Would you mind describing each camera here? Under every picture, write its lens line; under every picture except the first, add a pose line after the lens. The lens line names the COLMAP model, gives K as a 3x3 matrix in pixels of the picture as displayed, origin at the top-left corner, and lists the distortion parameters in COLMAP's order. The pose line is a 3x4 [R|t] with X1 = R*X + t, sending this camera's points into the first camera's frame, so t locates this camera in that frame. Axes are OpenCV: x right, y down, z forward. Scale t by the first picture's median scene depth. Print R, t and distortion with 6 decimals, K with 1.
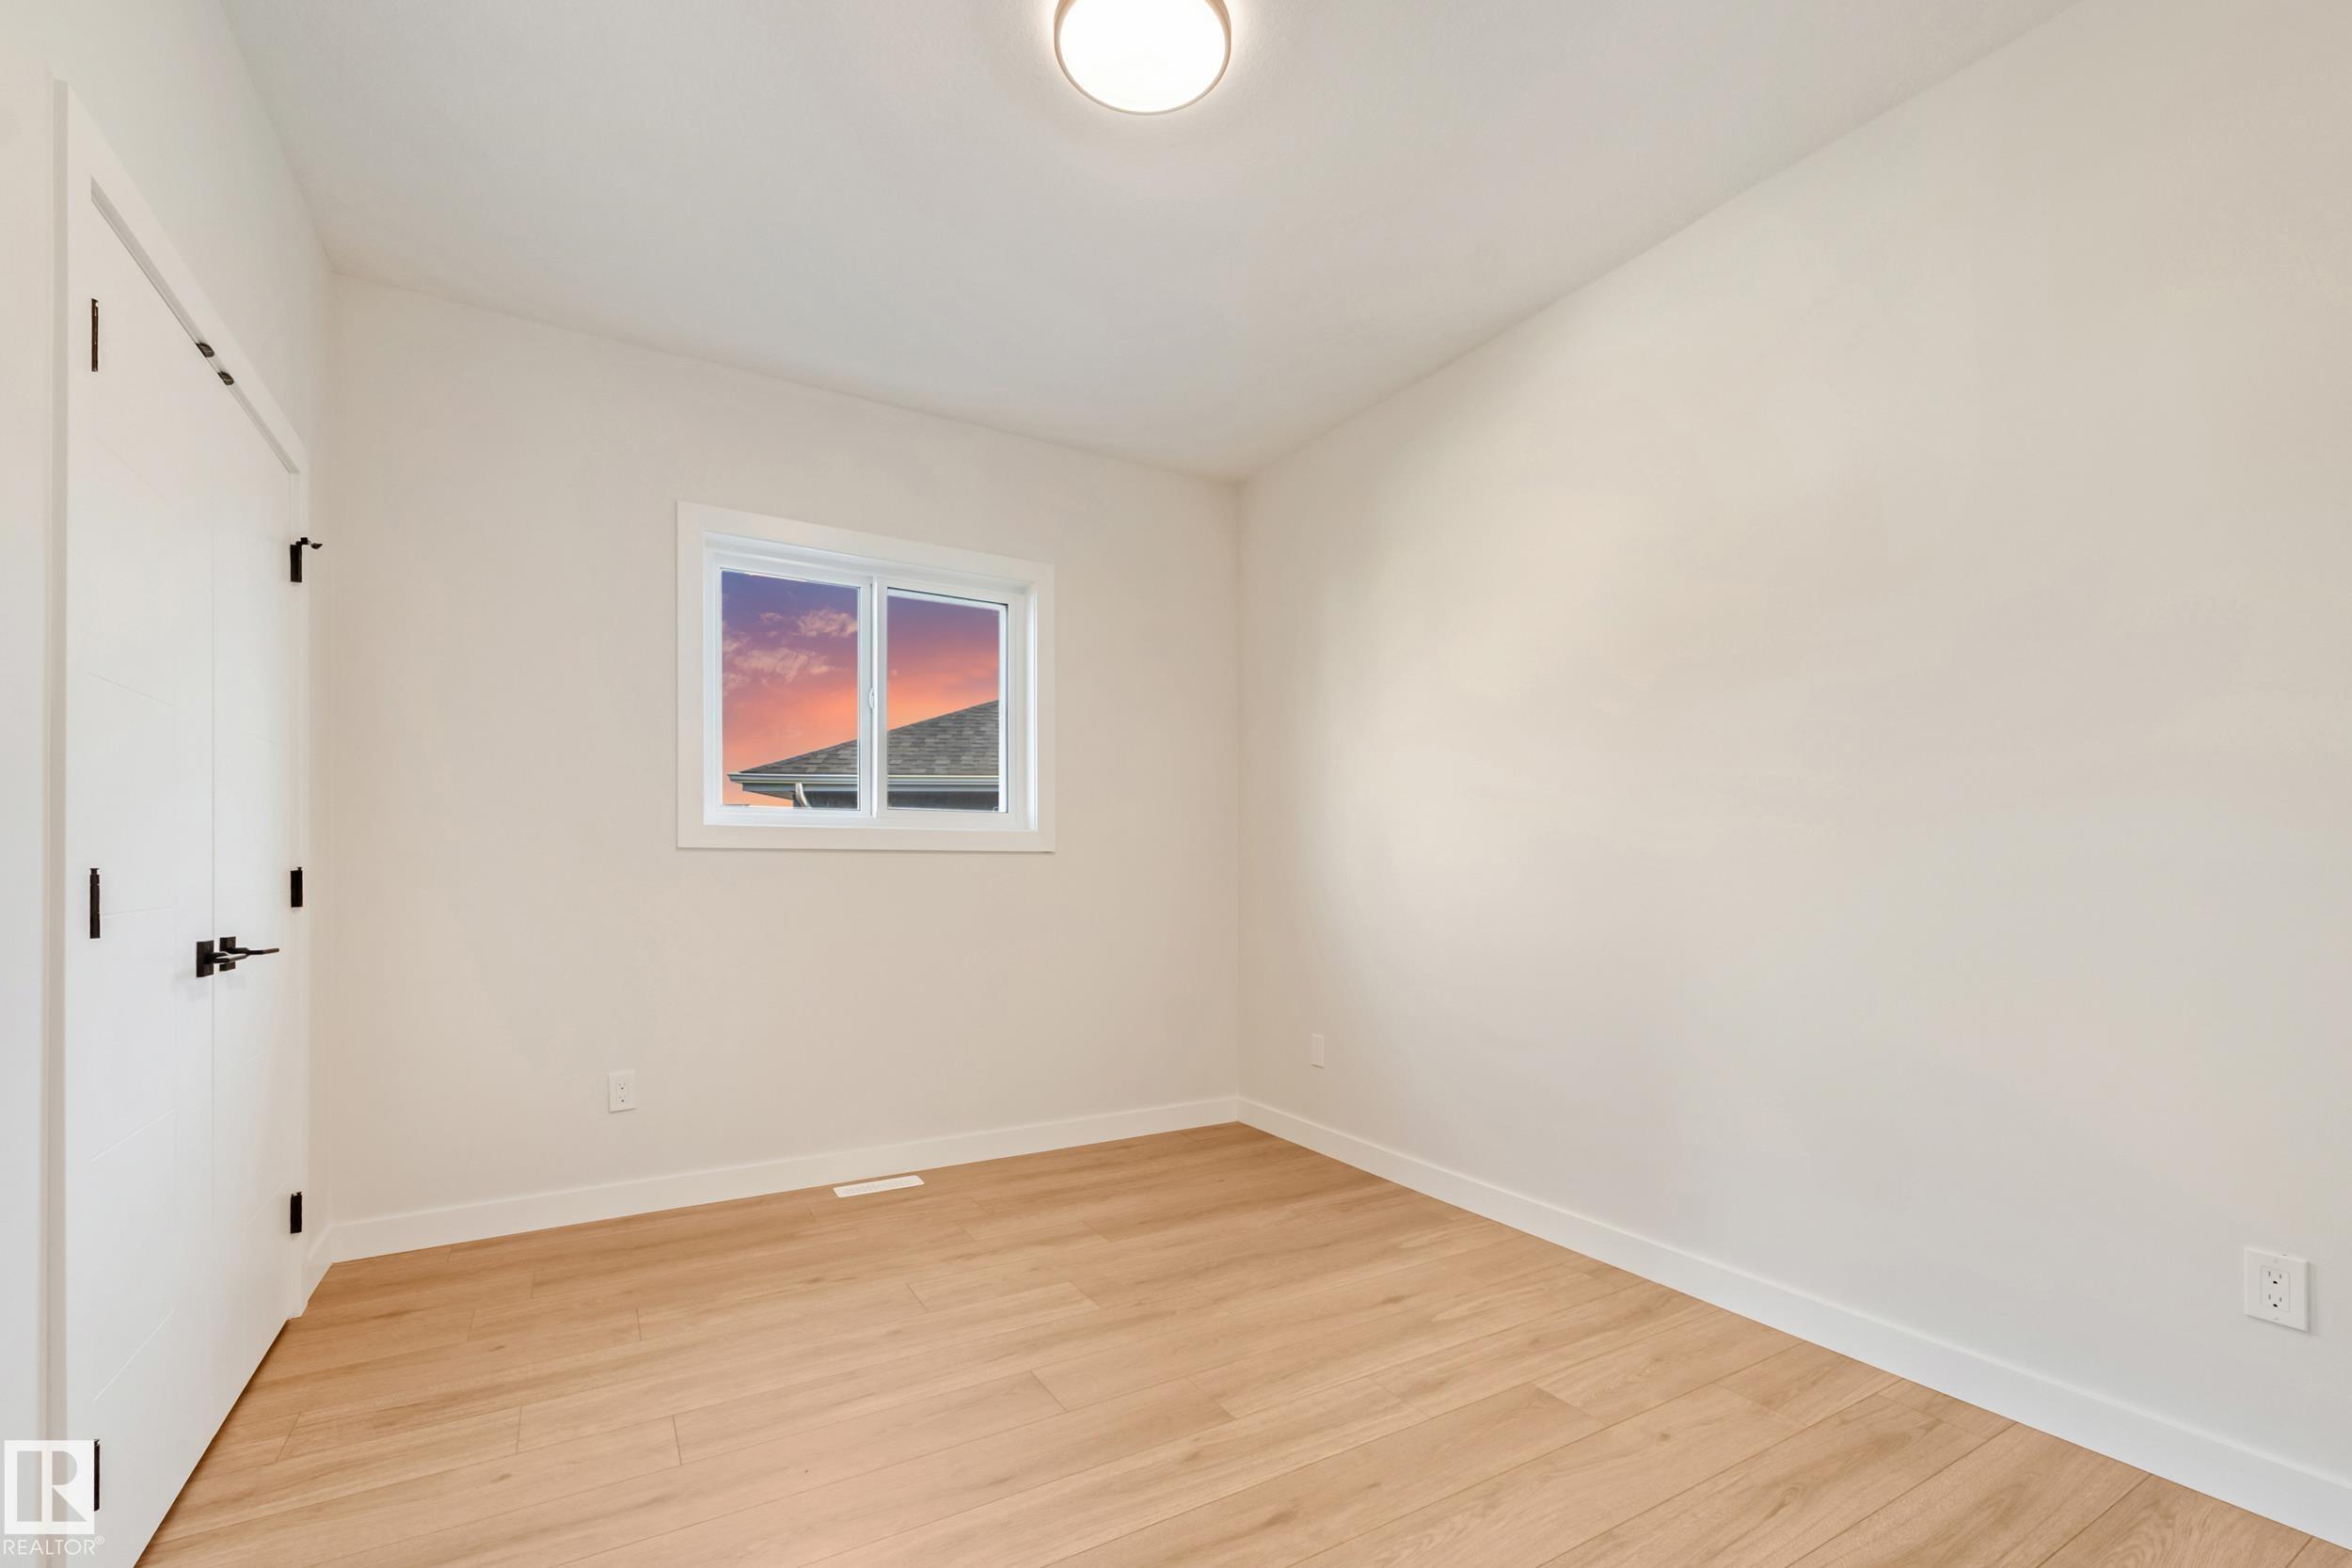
lens RADIAL K [[1020.0, 0, 1169.0], [0, 1020.0, 857.8], [0, 0, 1]] dist [0.000865, 0.000080]
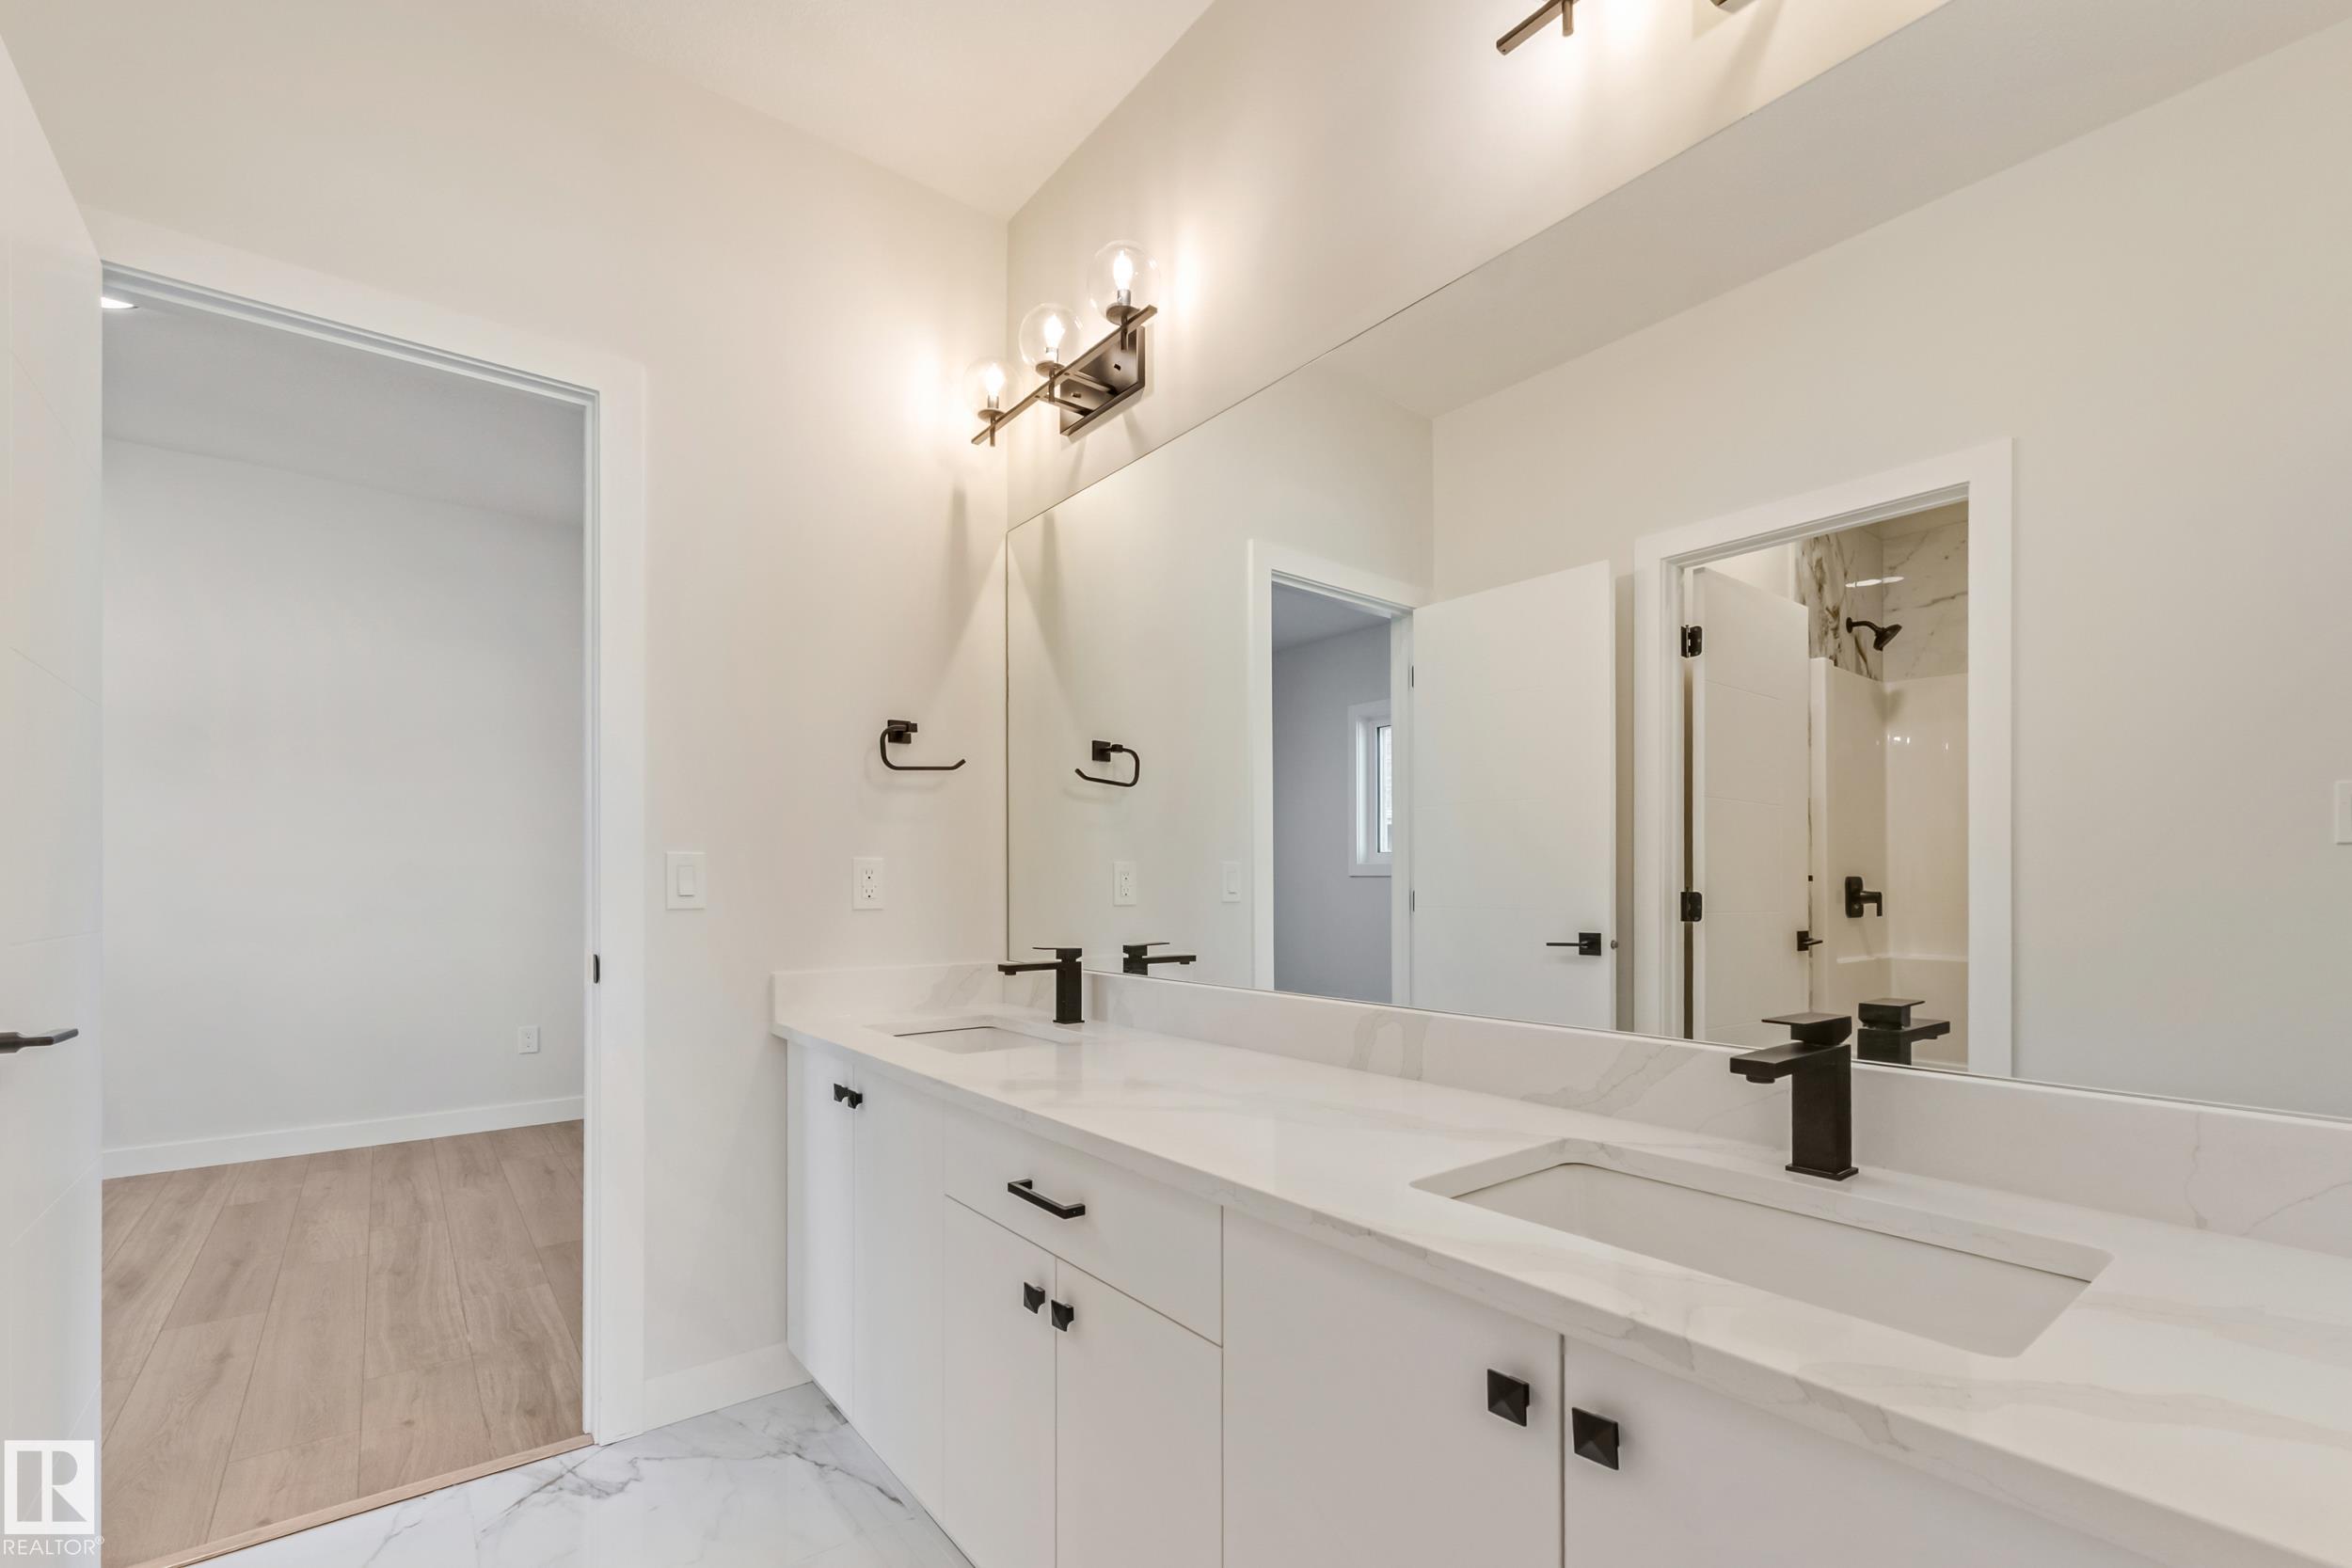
lens RADIAL K [[1020.0, 0, 1176.4], [0, 1020.0, 880.6], [0, 0, 1]] dist [0.000865, 0.000080]
pose [[-0.132508, 0.003864, 0.991174, -1.811125], [-0.001598, 0.999990, -0.004112, -0.000184], [-0.991181, -0.002129, -0.132501, -0.352290]]
